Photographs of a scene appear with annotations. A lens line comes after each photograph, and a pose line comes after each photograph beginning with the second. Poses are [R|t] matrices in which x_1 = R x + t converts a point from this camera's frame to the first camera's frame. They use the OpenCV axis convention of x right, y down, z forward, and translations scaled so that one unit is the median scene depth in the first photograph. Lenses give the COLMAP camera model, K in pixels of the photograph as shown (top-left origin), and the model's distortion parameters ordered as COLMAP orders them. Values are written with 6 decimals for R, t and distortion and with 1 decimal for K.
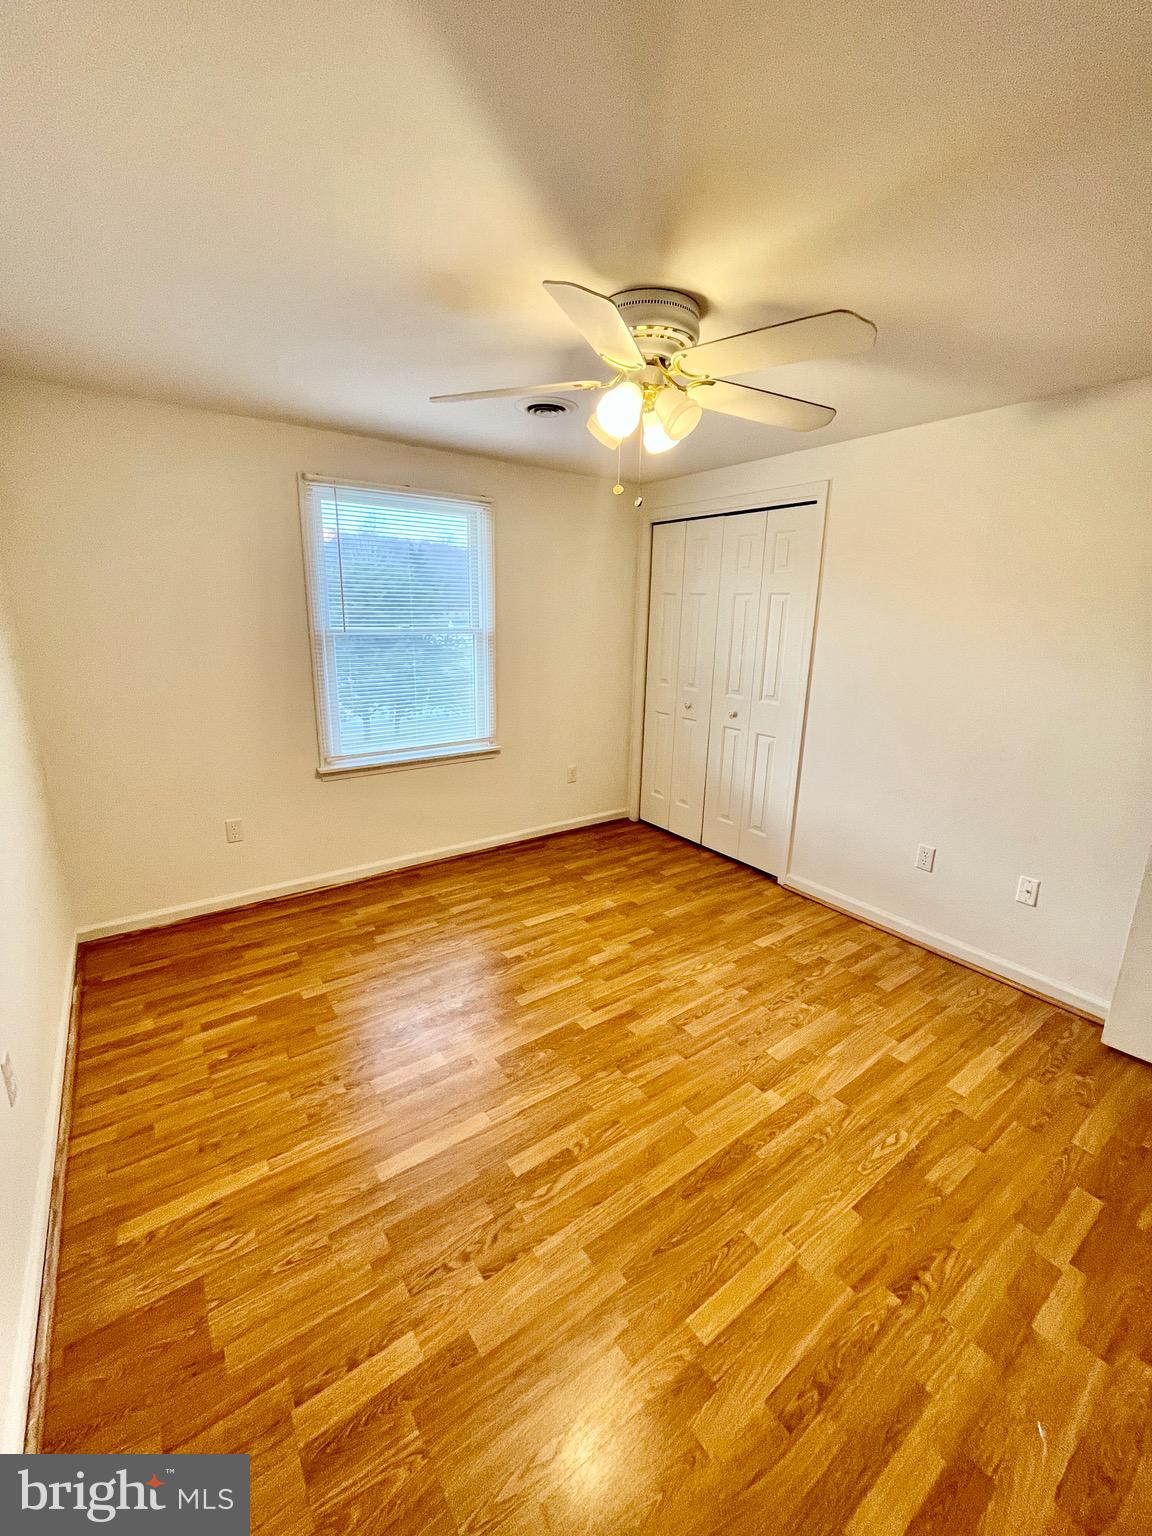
lens RADIAL K [[620.5, 0, 578.0], [0, 620.5, 761.8], [0, 0, 1]] dist [-0.004503, 0.000592]
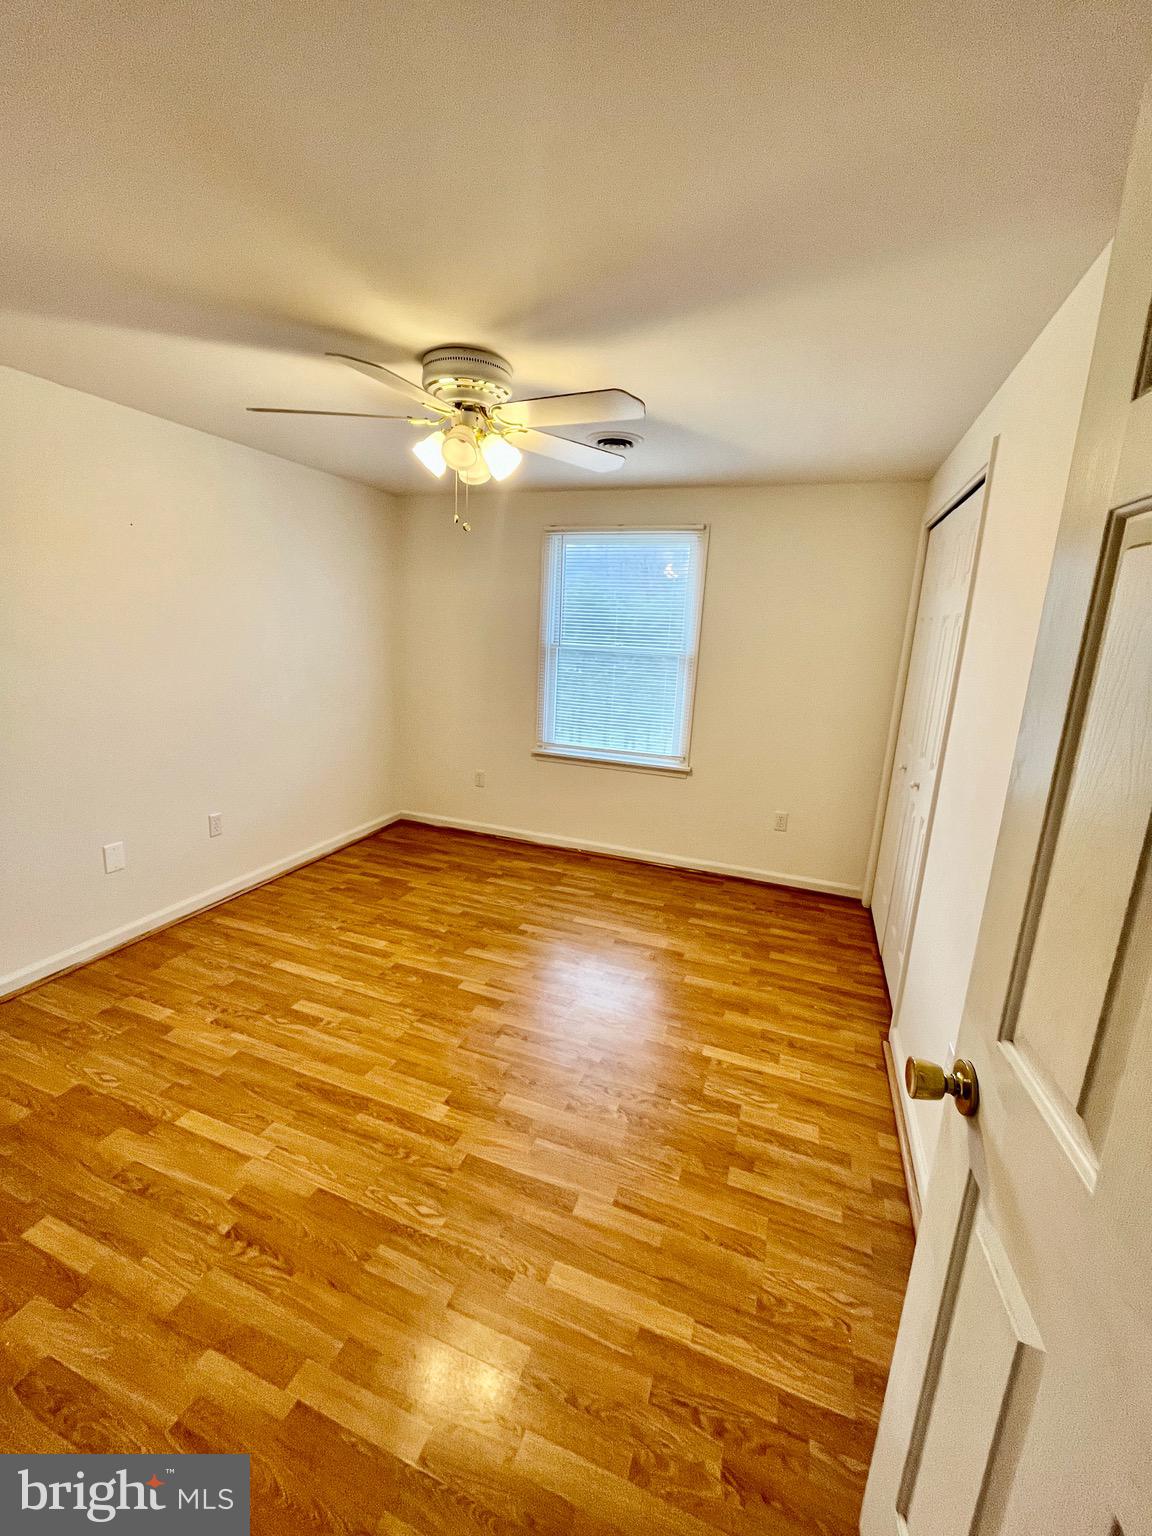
lens RADIAL K [[620.5, 0, 578.0], [0, 620.5, 761.8], [0, 0, 1]] dist [-0.004503, 0.000592]
pose [[0.556594, 0.185842, -0.809732, 0.952228], [-0.233779, 0.970311, 0.062002, -0.090002], [0.797214, 0.154789, 0.583516, 0.435637]]
